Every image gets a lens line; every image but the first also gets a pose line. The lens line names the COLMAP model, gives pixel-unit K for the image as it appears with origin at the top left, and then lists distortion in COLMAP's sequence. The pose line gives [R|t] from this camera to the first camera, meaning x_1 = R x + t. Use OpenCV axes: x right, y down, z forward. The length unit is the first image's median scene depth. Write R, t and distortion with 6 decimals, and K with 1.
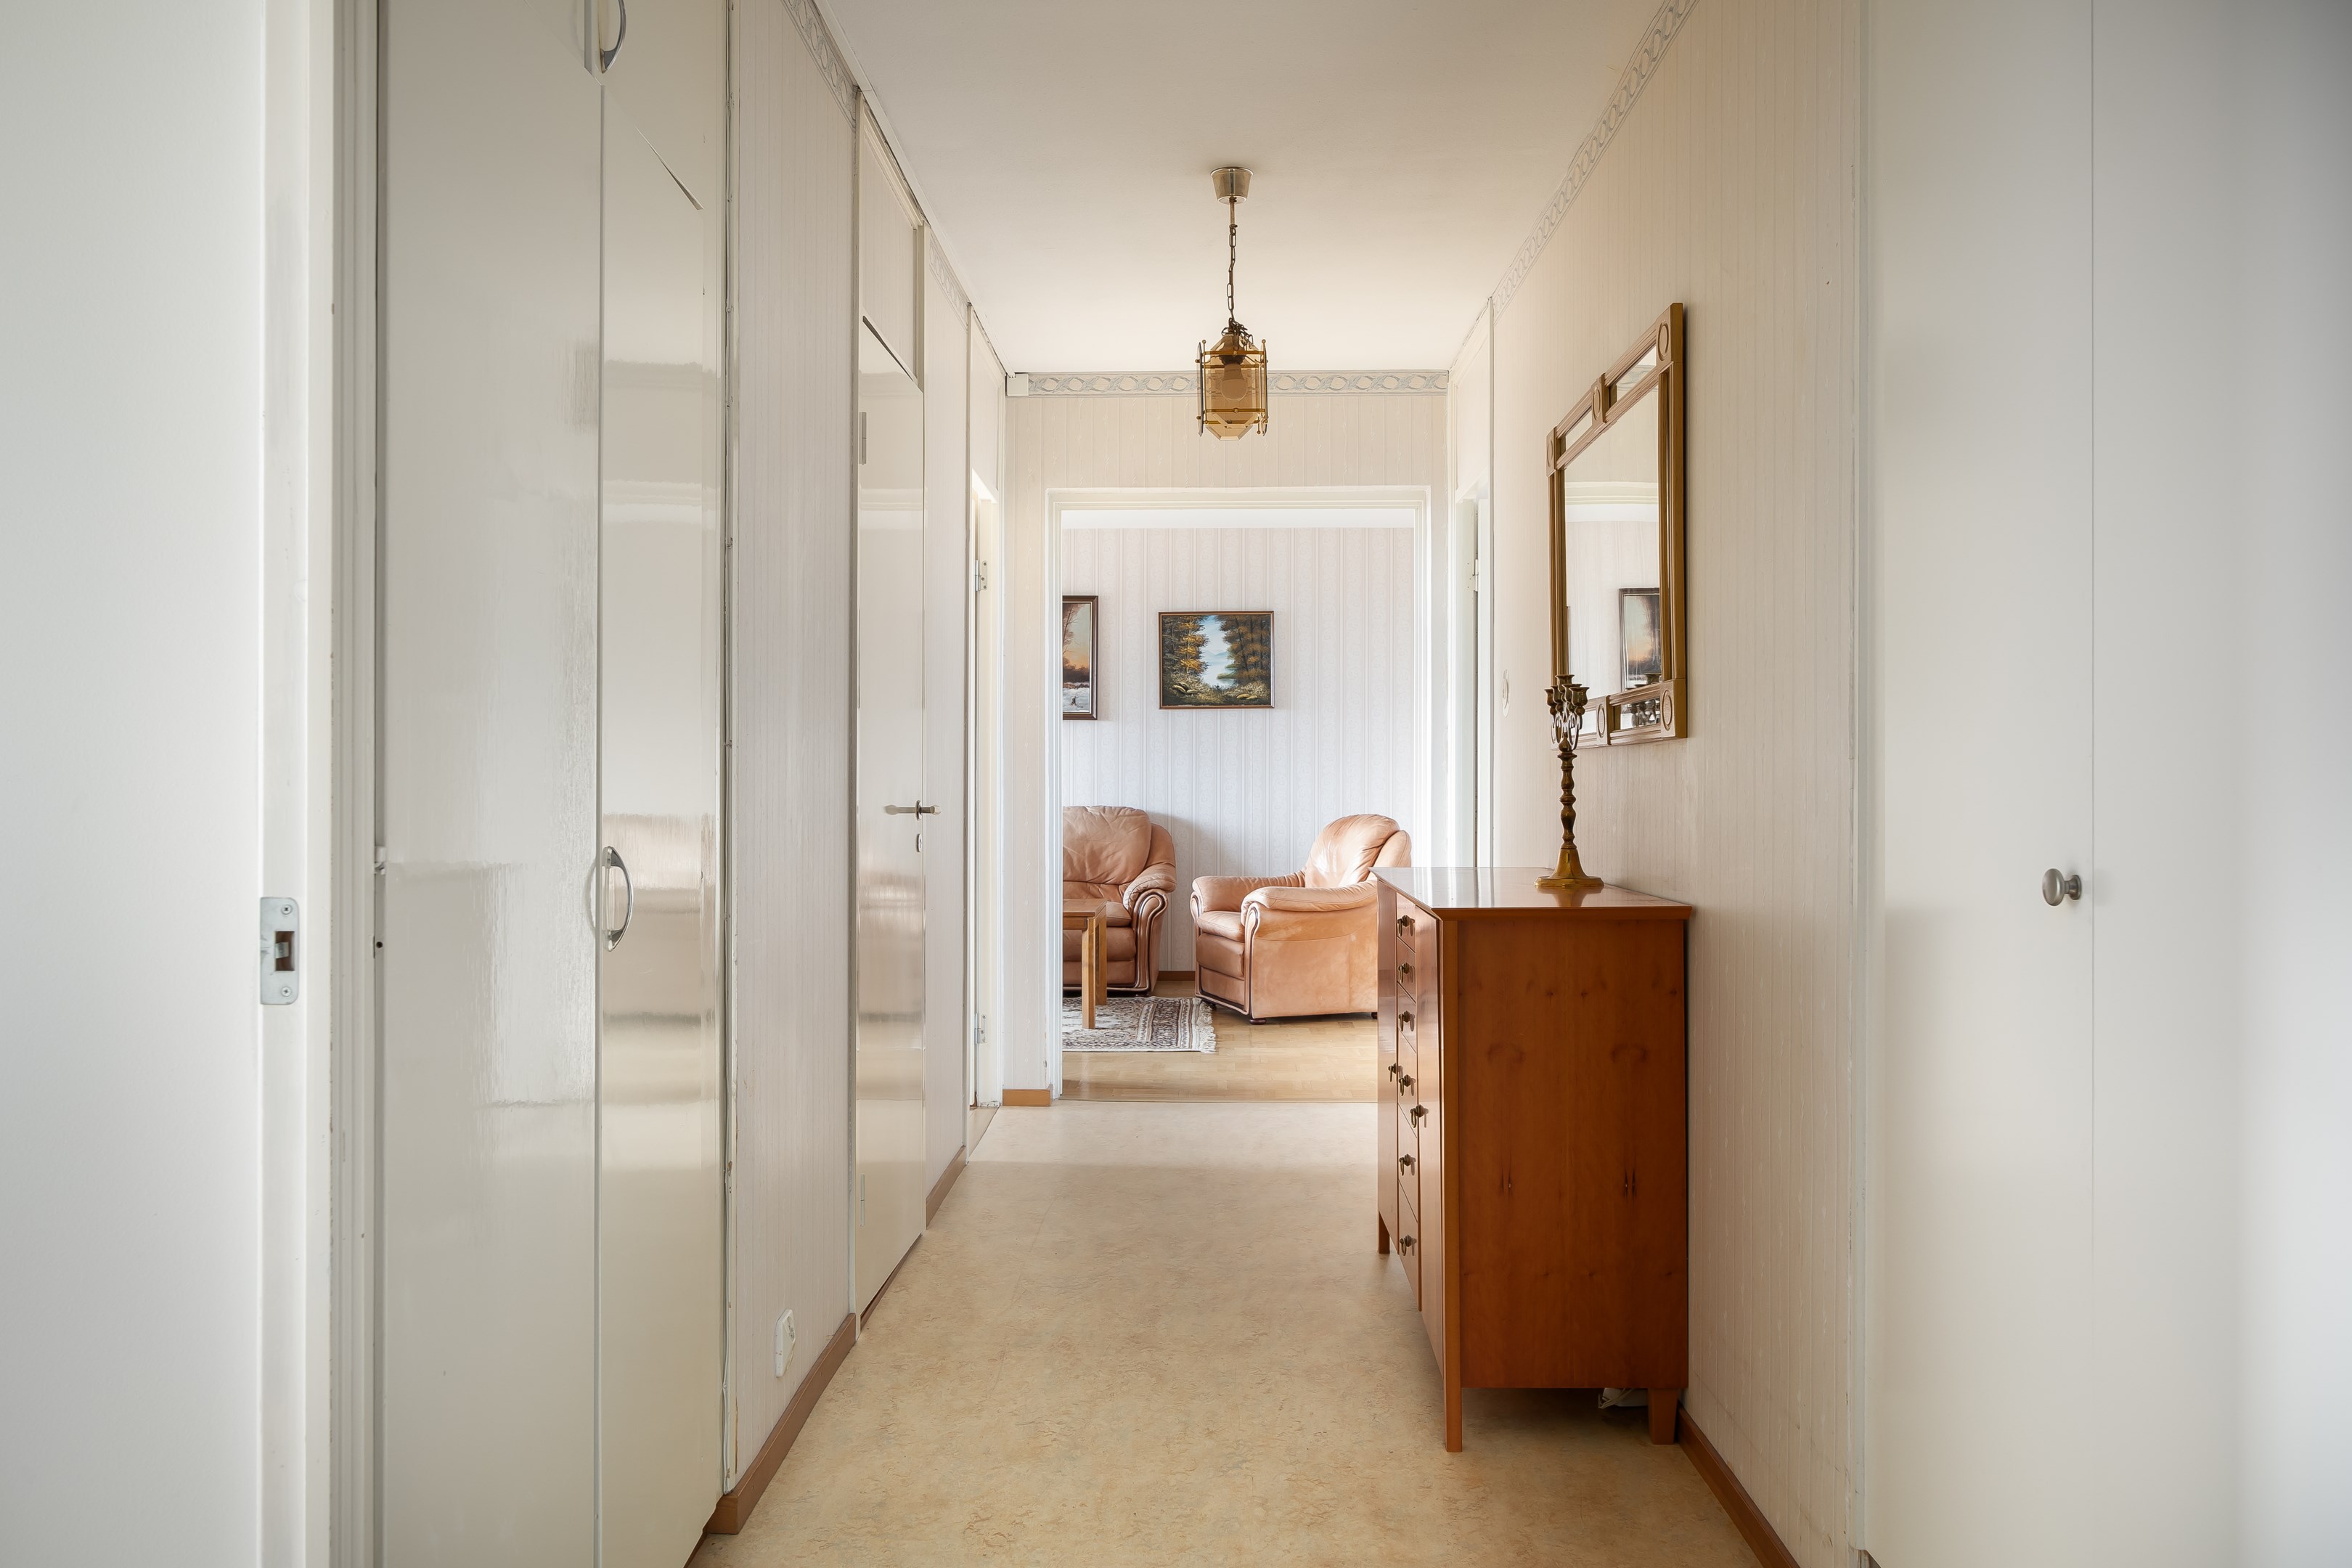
lens RADIAL K [[1595.1, 0, 1176.0], [0, 1595.1, 784.0], [0, 0, 1]] dist [-0.000682, -0.000145]
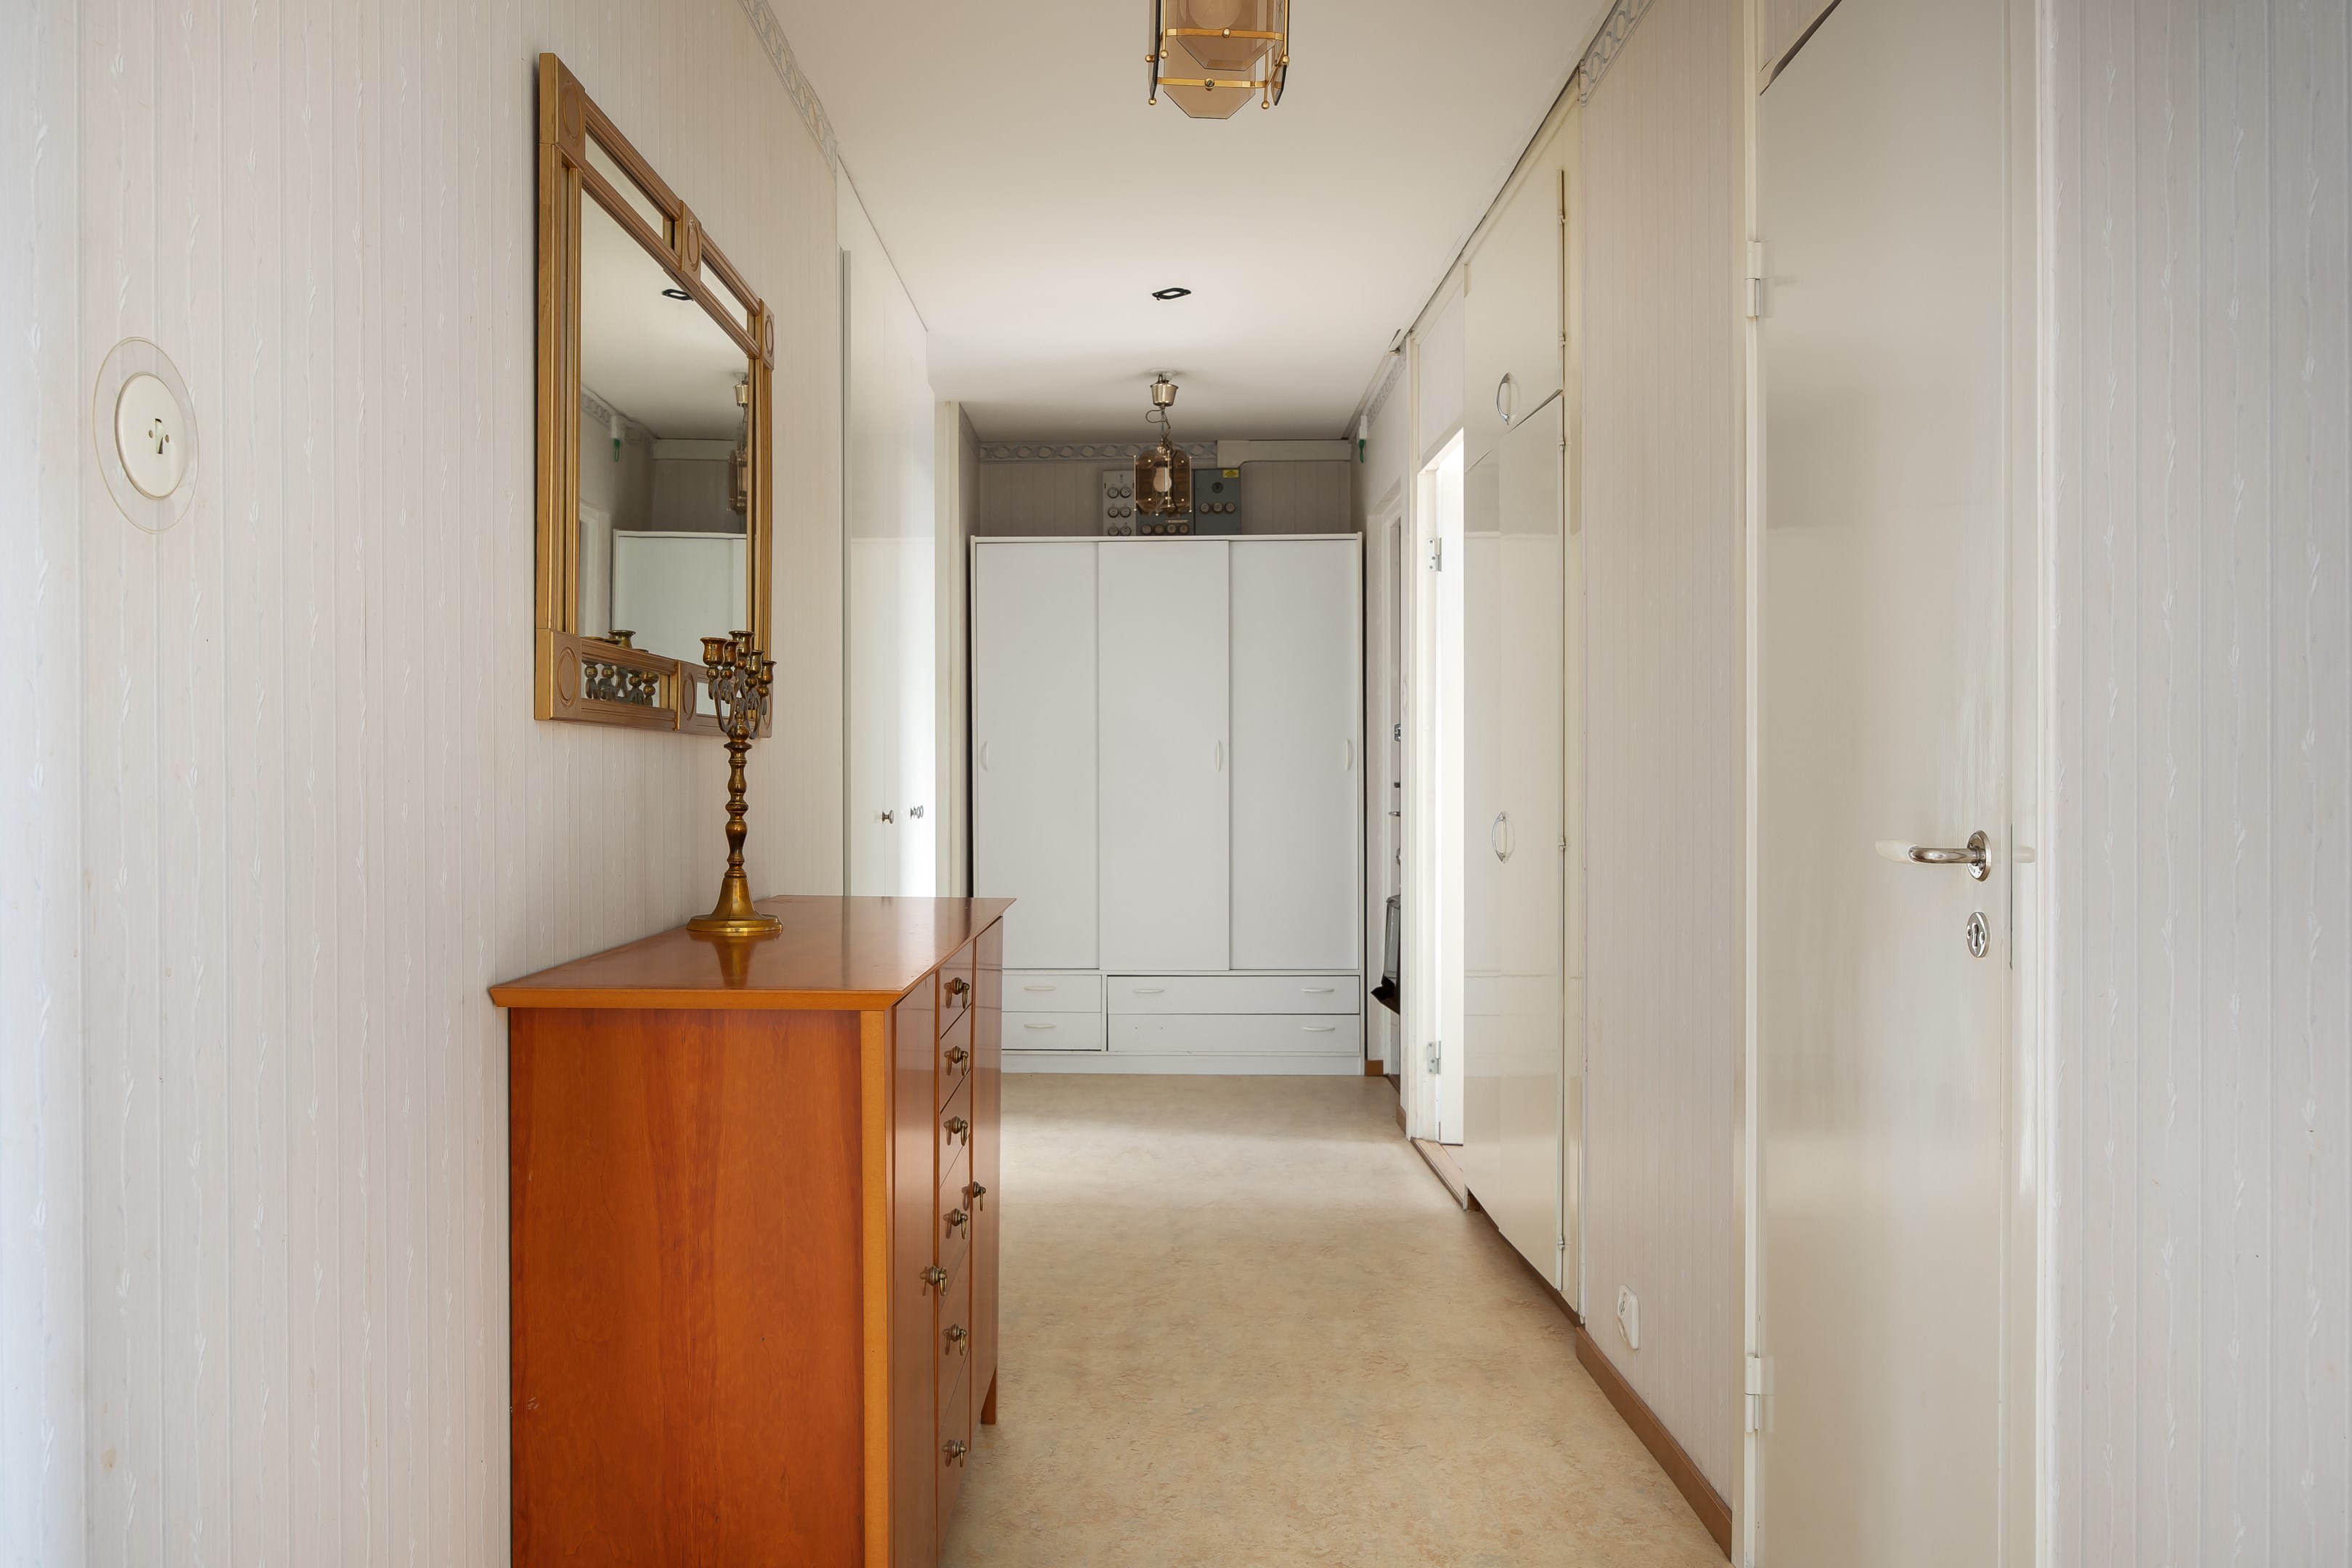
lens RADIAL K [[1747.4, 0, 1176.0], [0, 1747.4, 784.0], [0, 0, 1]] dist [-0.005515, -0.001865]
pose [[-0.999247, -0.001688, -0.038757, 0.091128], [-0.002014, 0.999963, 0.008388, -0.008098], [0.038741, 0.008460, -0.999213, 2.012376]]
